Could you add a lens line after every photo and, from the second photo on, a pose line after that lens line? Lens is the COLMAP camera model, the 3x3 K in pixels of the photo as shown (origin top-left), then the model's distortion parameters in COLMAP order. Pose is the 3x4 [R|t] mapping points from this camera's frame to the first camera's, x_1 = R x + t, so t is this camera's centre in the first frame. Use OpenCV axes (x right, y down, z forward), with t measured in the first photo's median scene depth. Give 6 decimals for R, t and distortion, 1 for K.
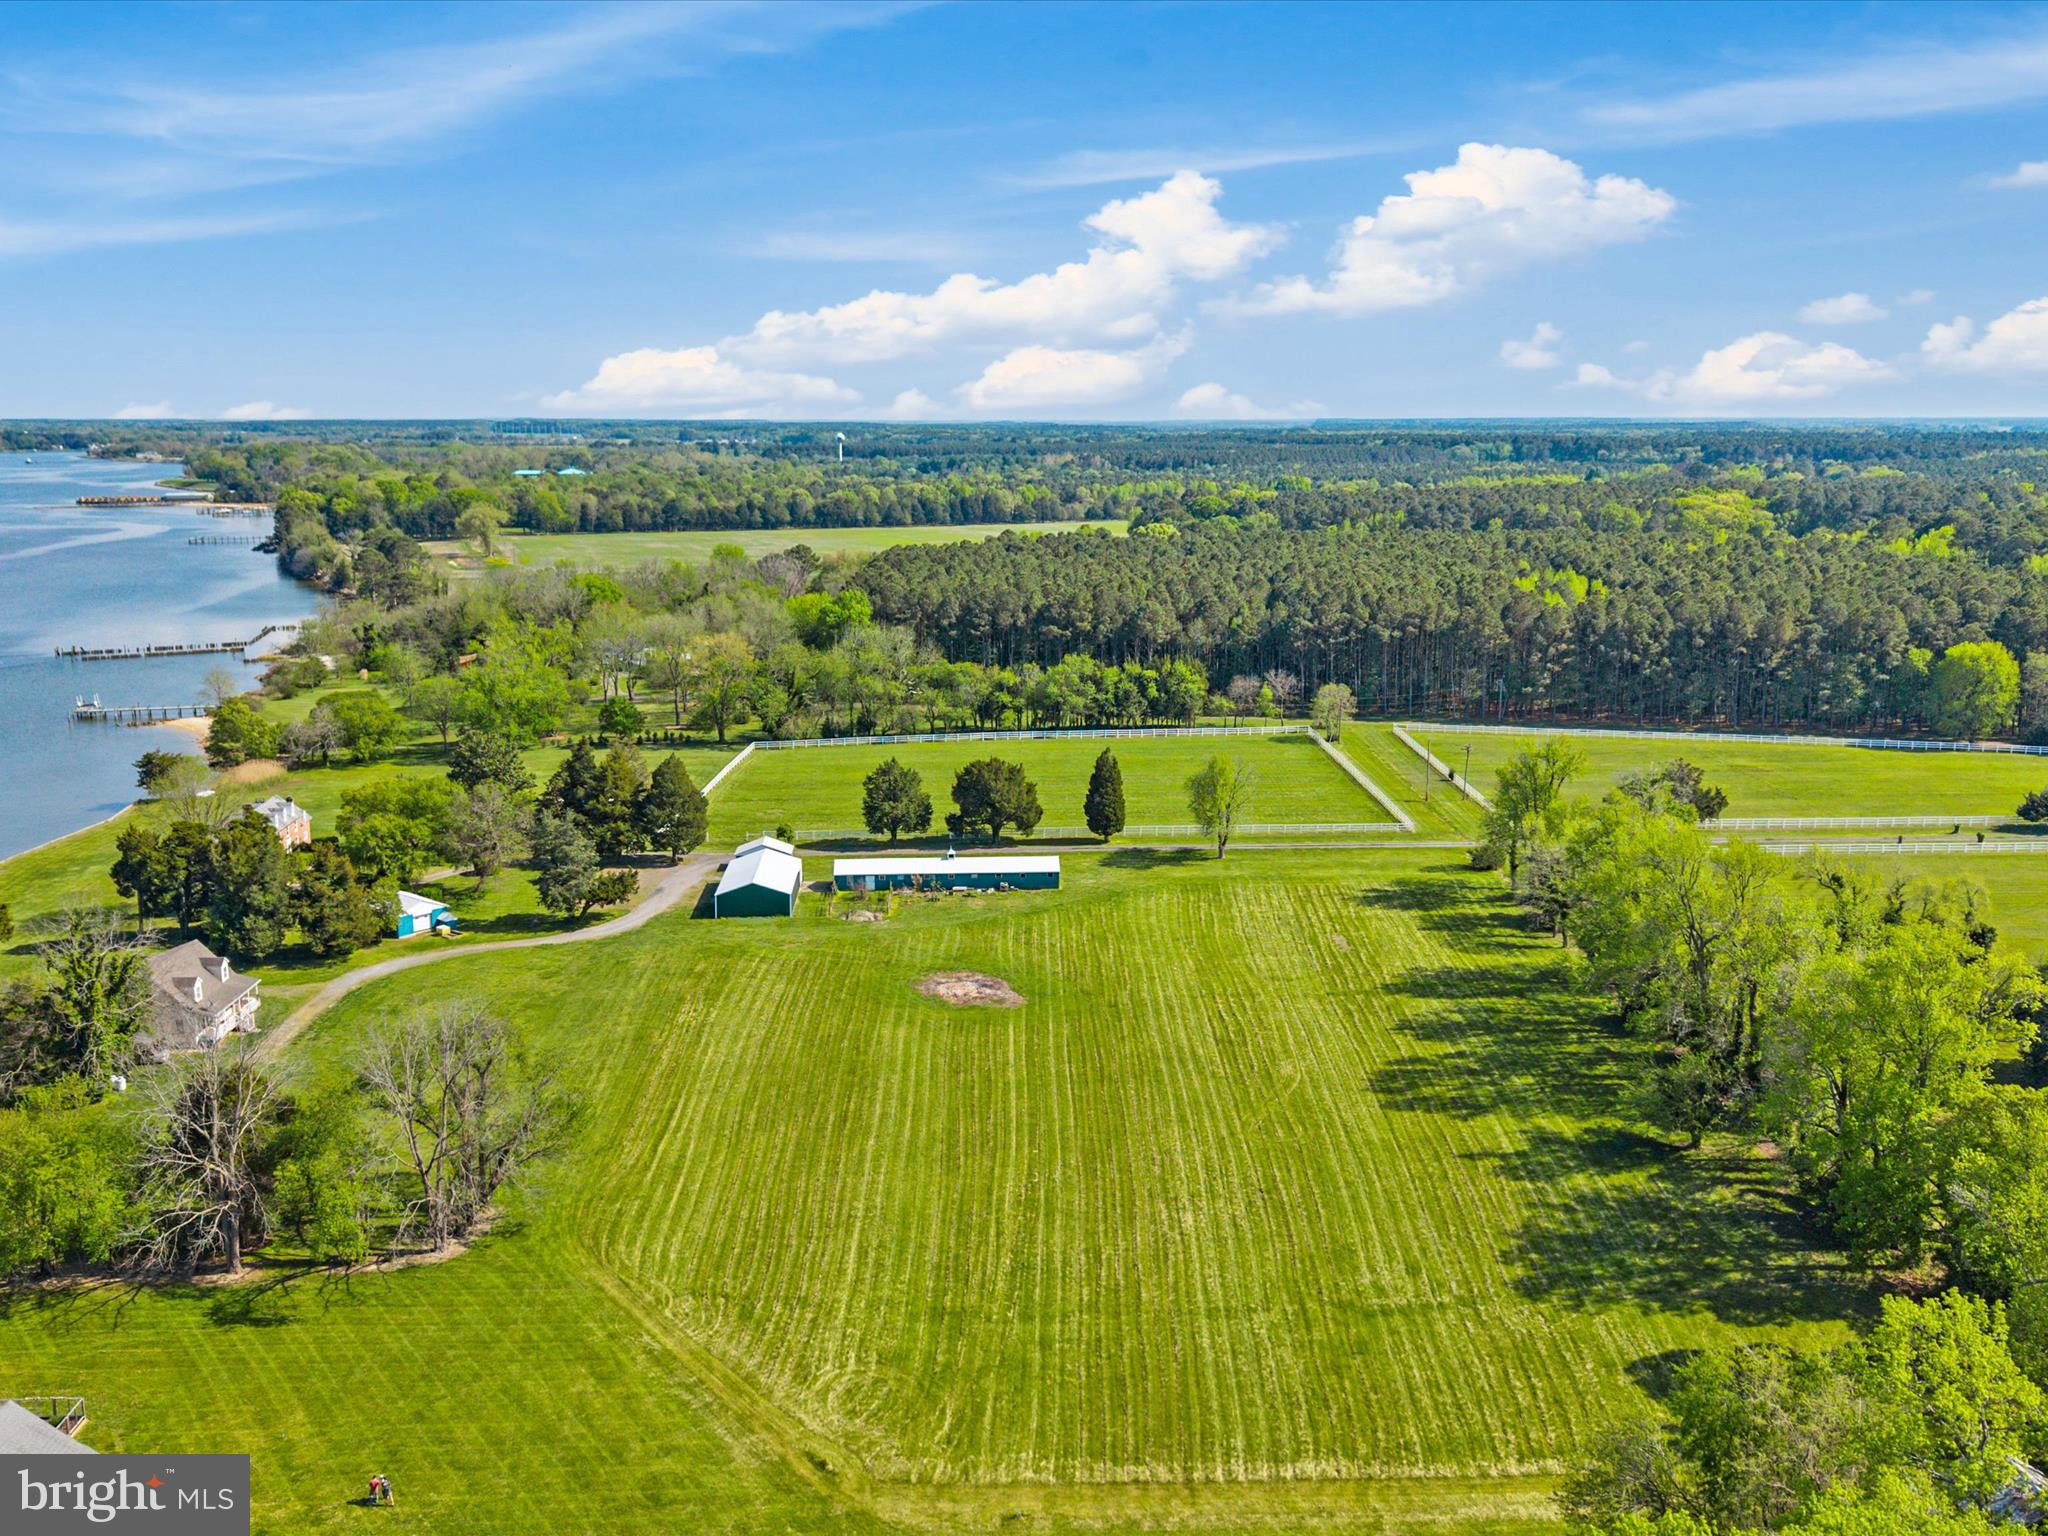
lens RADIAL K [[1838.3, 0, 1024.0], [0, 1838.3, 768.0], [0, 0, 1]] dist [0.162444, -0.362743]
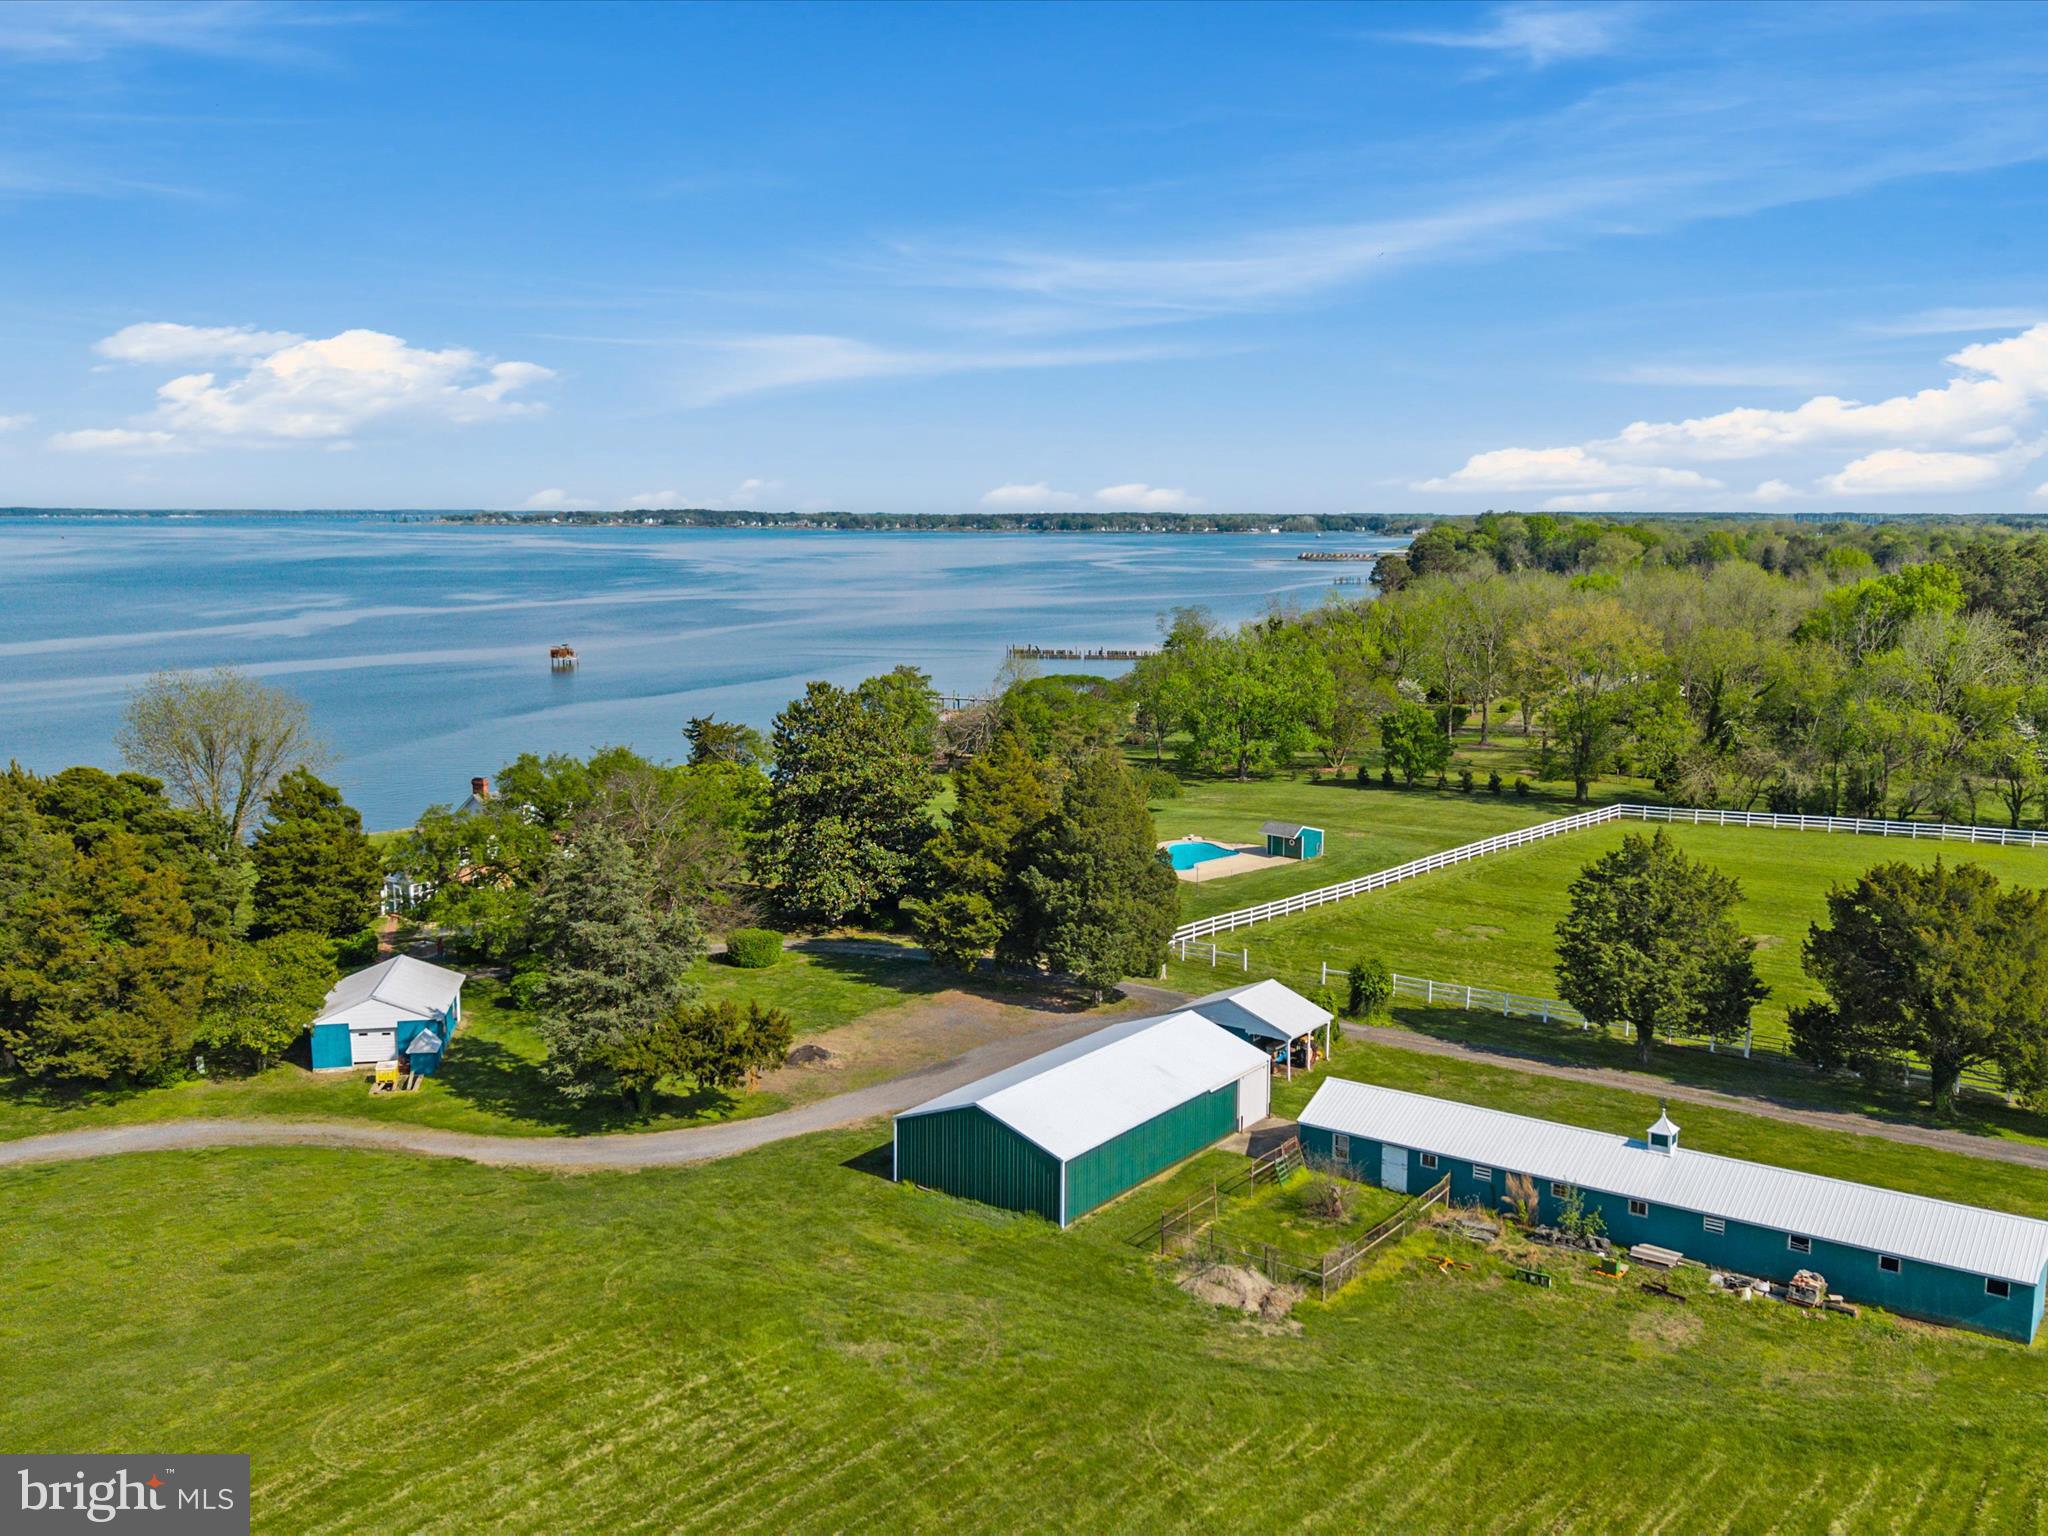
lens RADIAL K [[1815.4, 0, 1024.0], [0, 1815.4, 768.0], [0, 0, 1]] dist [0.163092, -0.364095]
pose [[0.785294, 0.092204, -0.612219, 0.057091], [-0.121240, 0.992605, -0.006022, -0.000227], [0.607136, 0.078955, 0.790666, 0.617854]]
